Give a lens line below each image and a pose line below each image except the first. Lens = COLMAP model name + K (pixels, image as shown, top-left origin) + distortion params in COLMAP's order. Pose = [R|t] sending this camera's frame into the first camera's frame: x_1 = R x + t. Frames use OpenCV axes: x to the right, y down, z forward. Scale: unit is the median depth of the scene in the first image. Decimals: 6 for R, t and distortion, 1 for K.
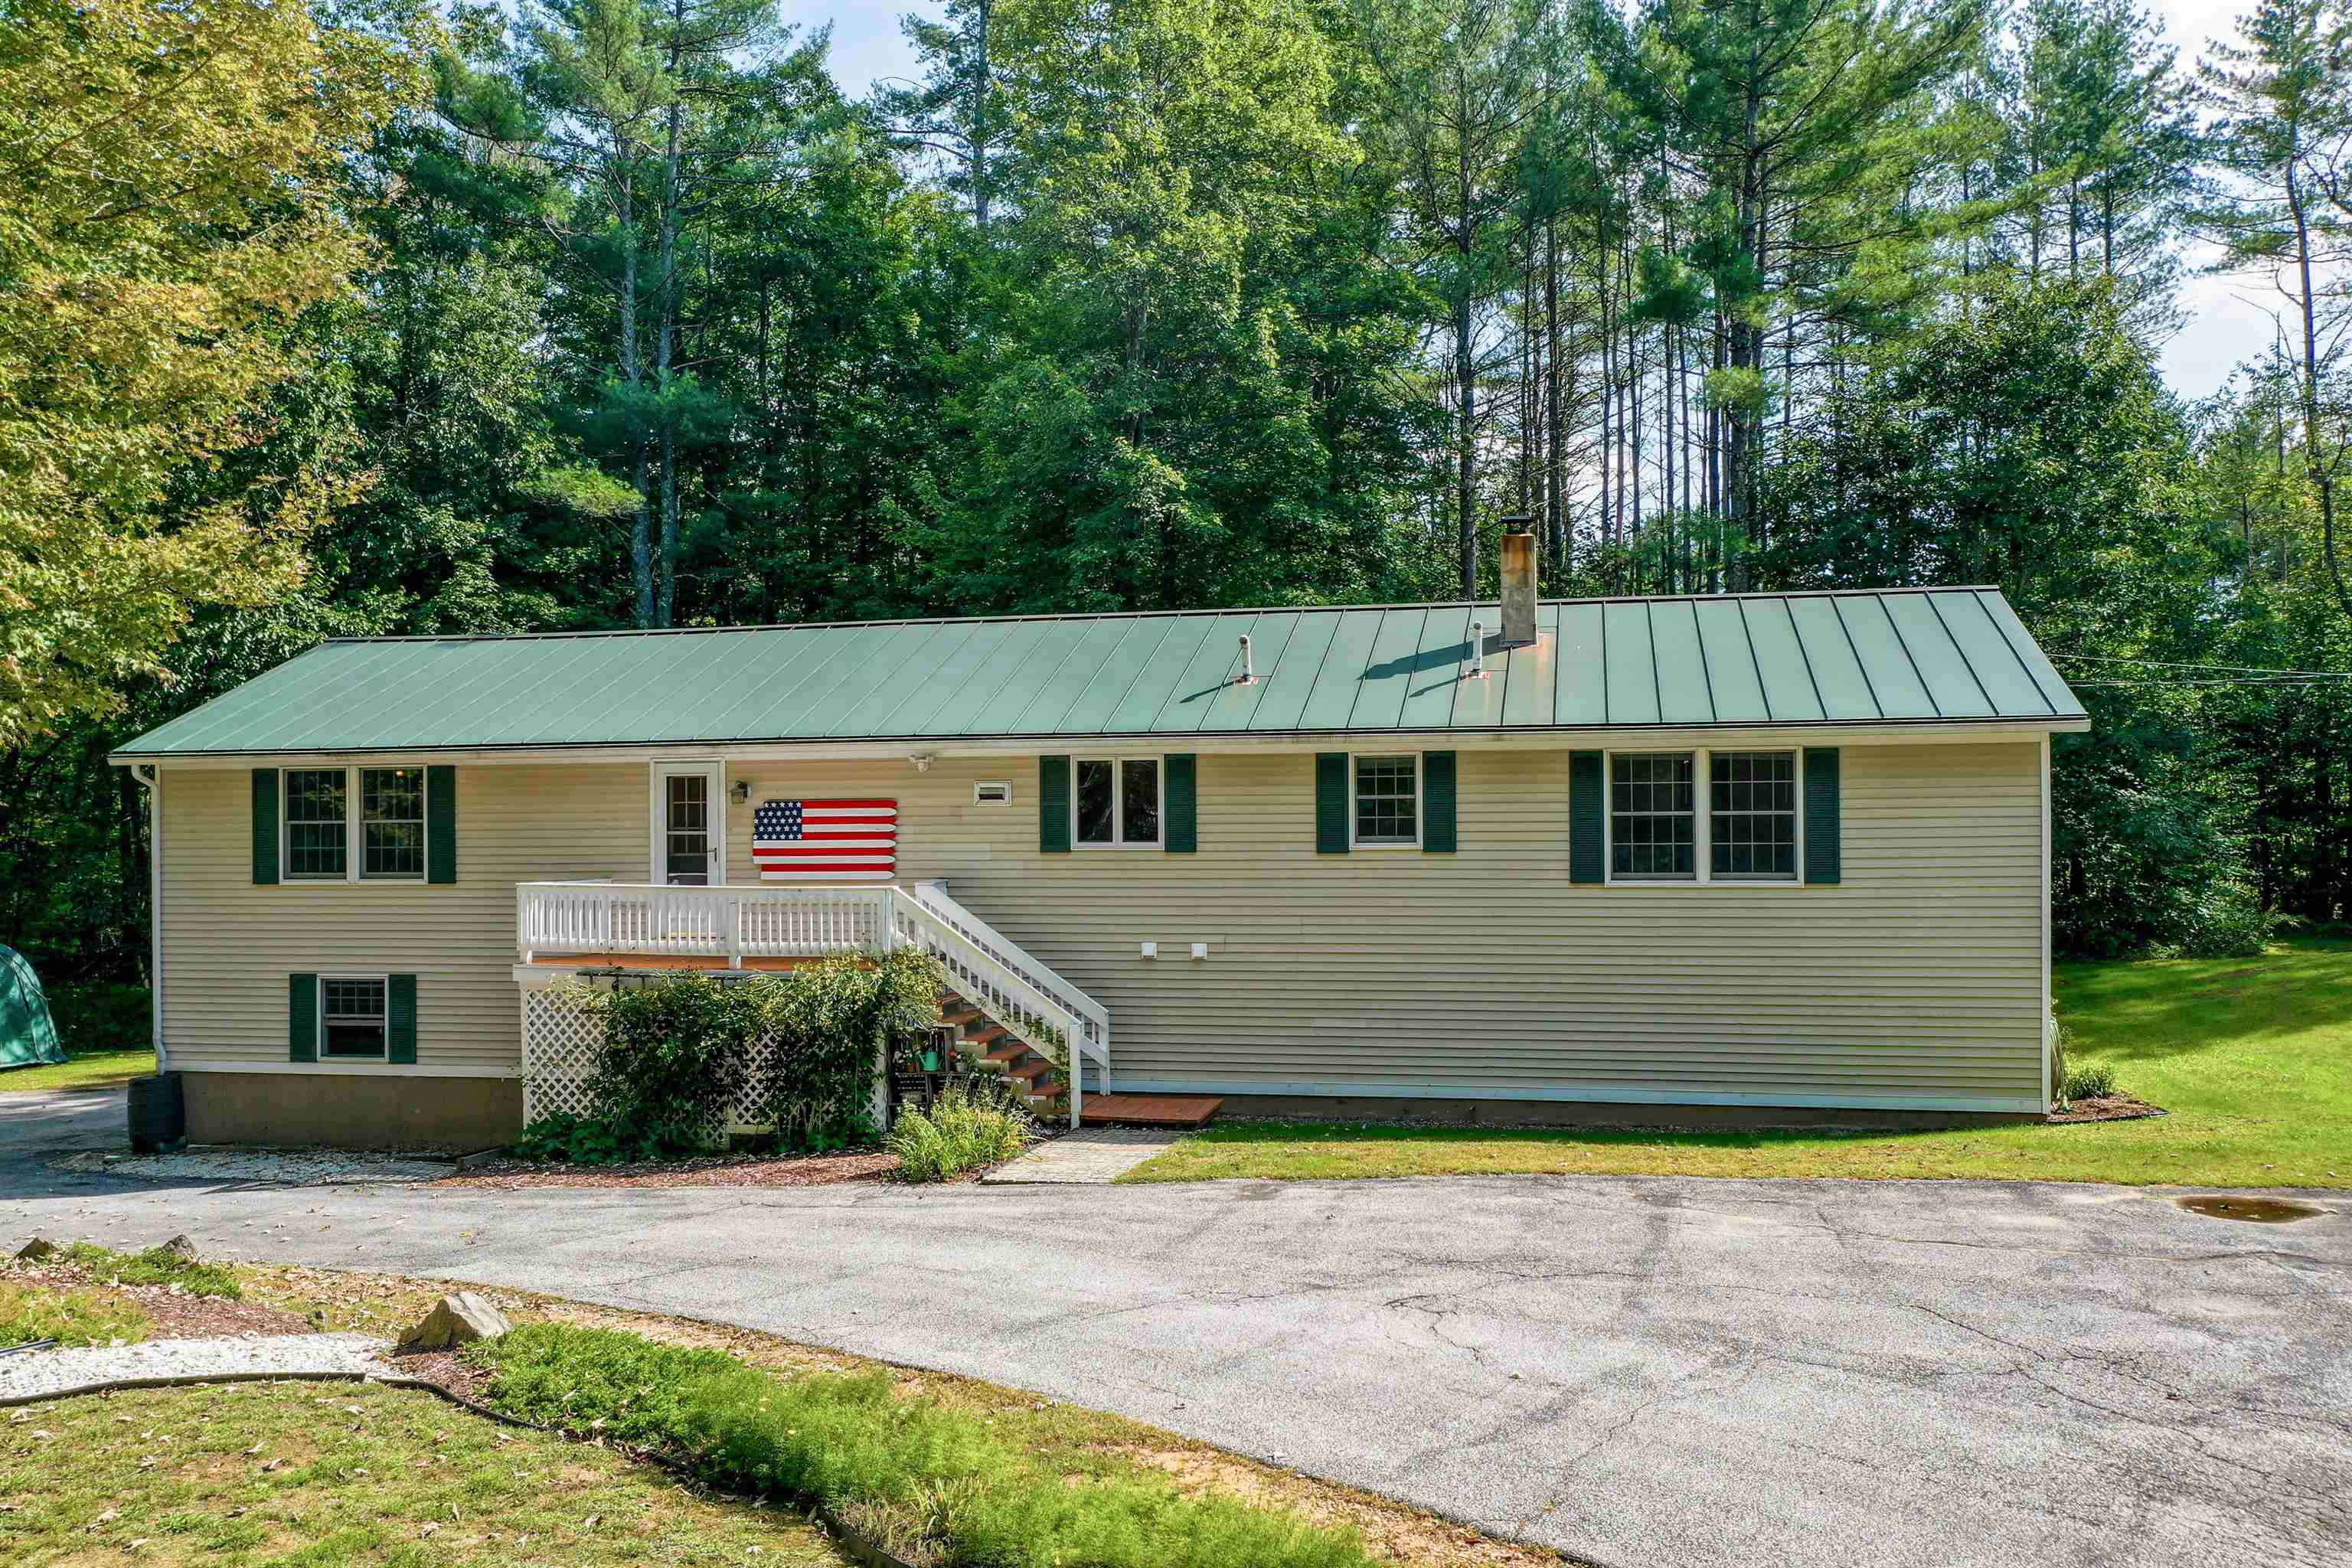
lens RADIAL K [[1955.0, 0, 1176.0], [0, 1955.0, 784.0], [0, 0, 1]] dist [-0.000702, 0.013462]
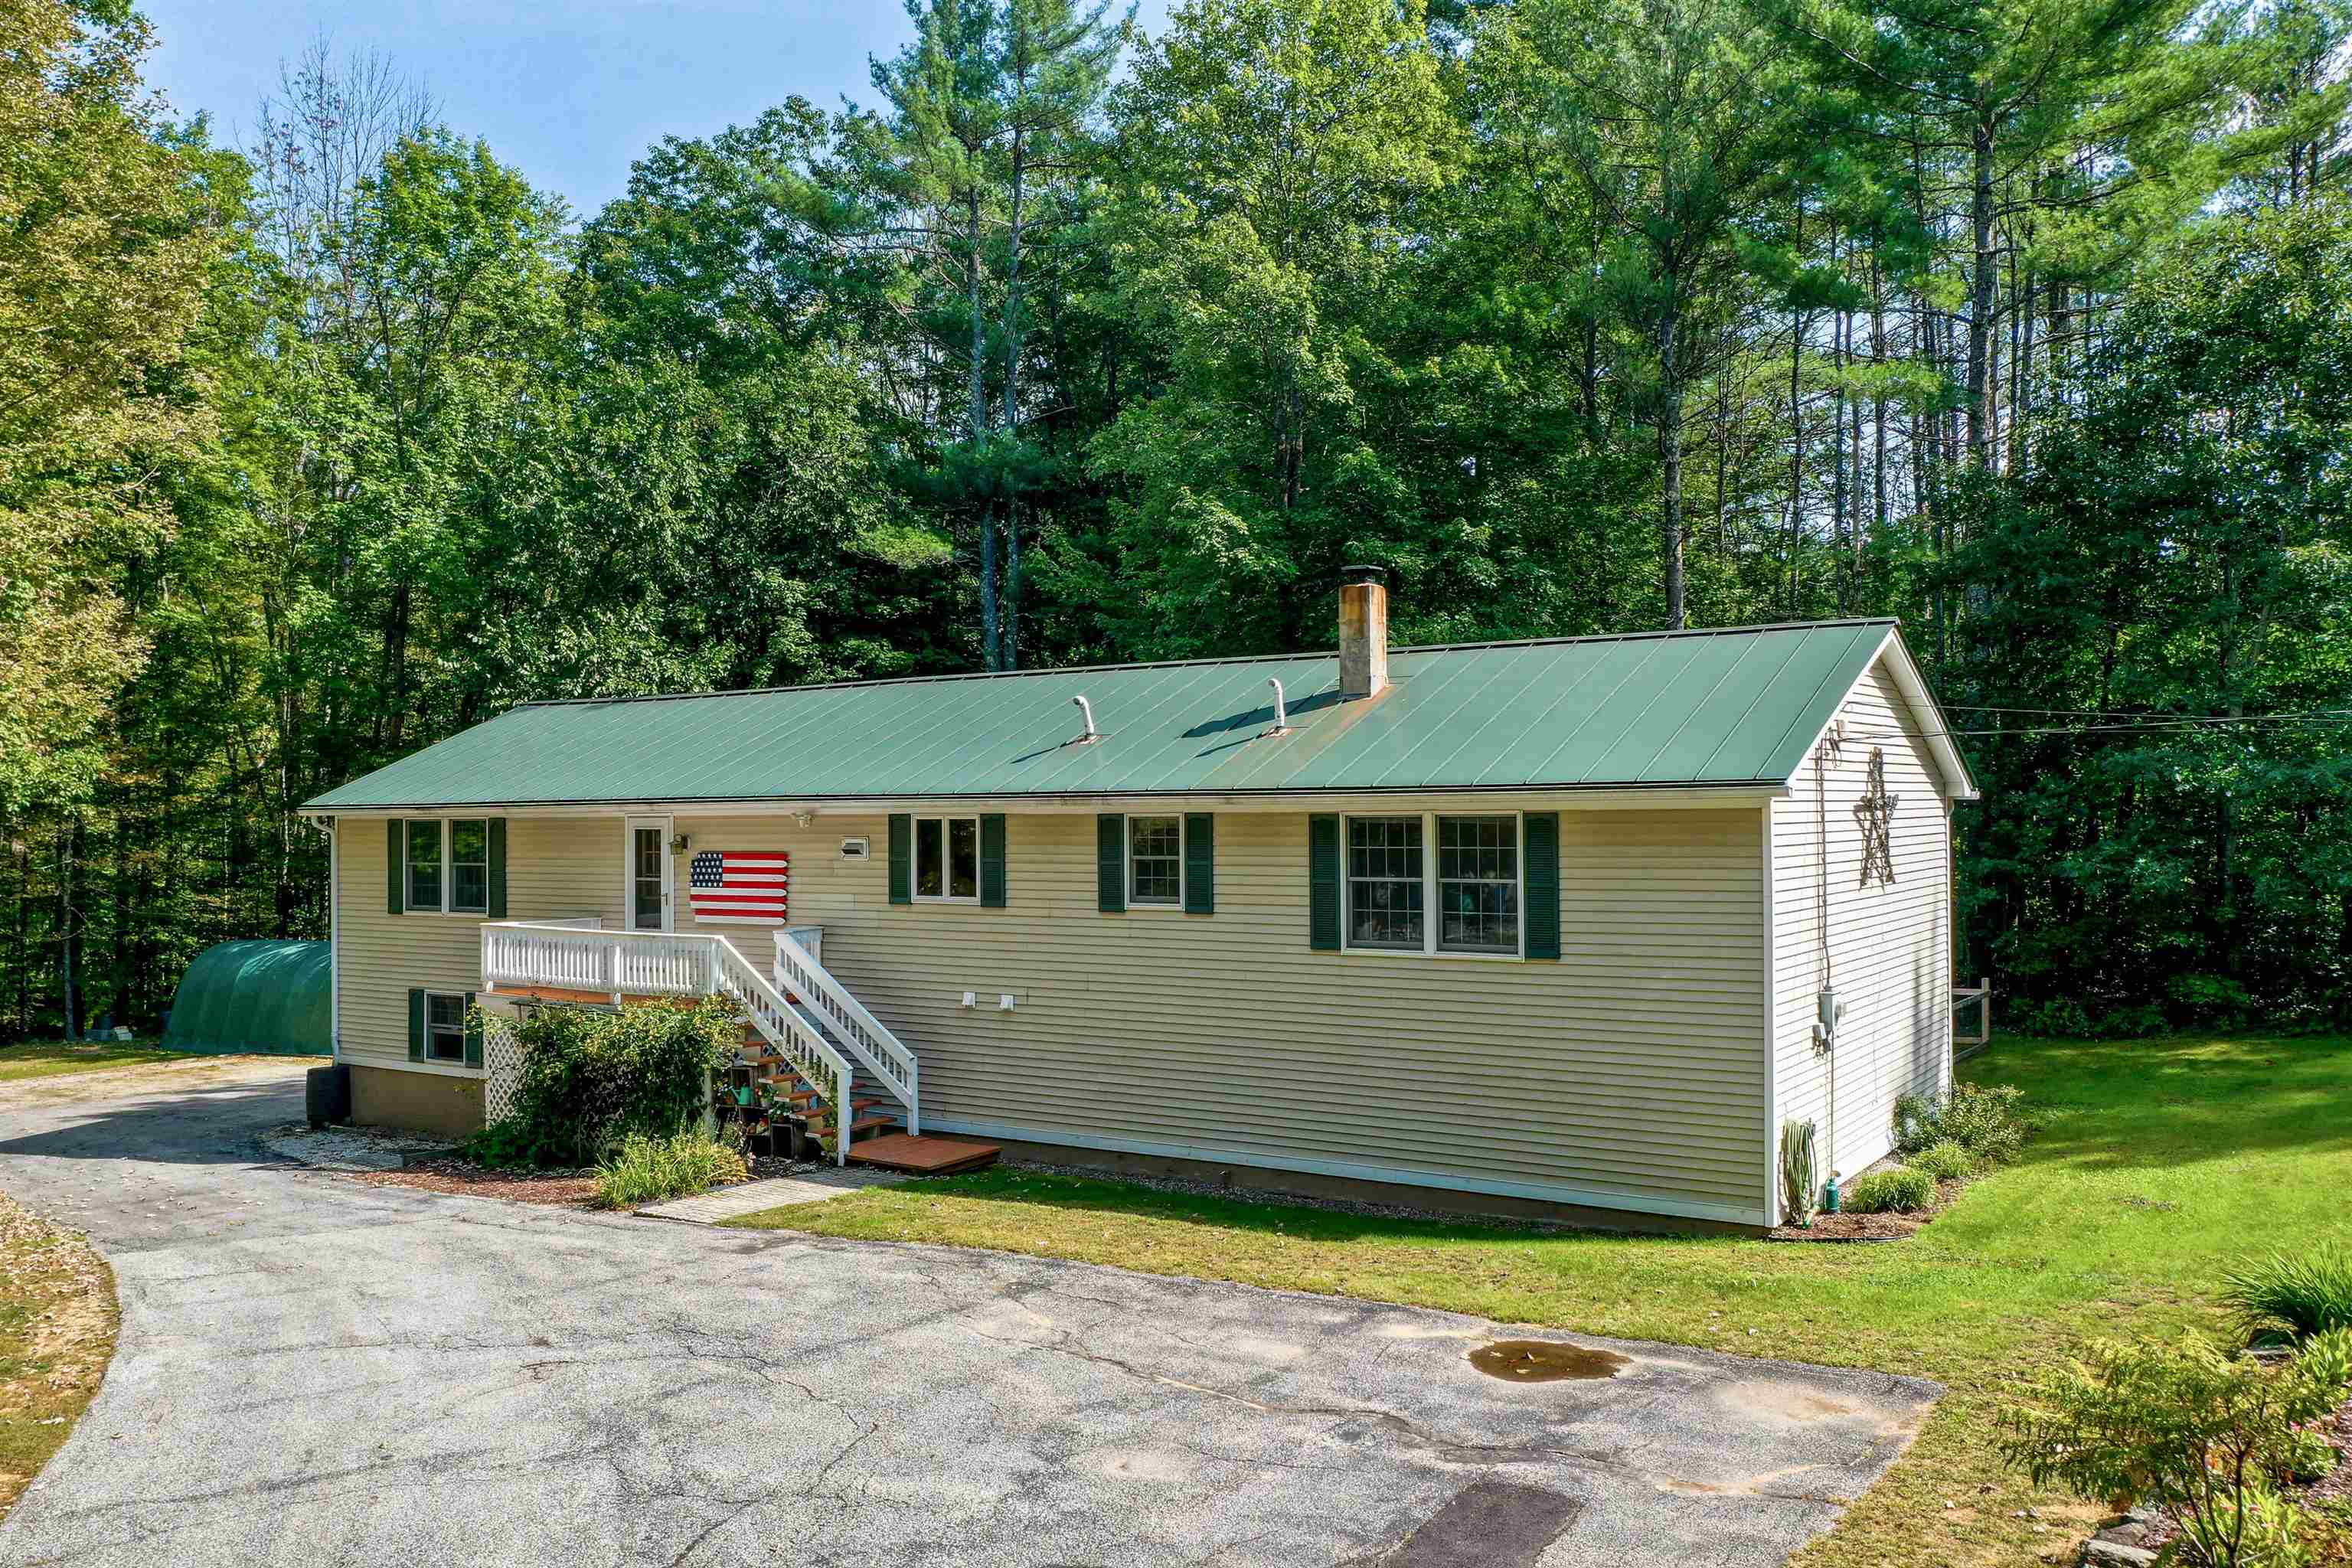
lens RADIAL K [[1918.3, 0, 1091.4], [0, 1918.3, 777.0], [0, 0, 1]] dist [0.003382, 0.002820]
pose [[0.924323, -0.007031, -0.381546, 0.453219], [0.006640, 0.999975, -0.002341, -0.032868], [0.381553, -0.000370, 0.924347, 0.070816]]
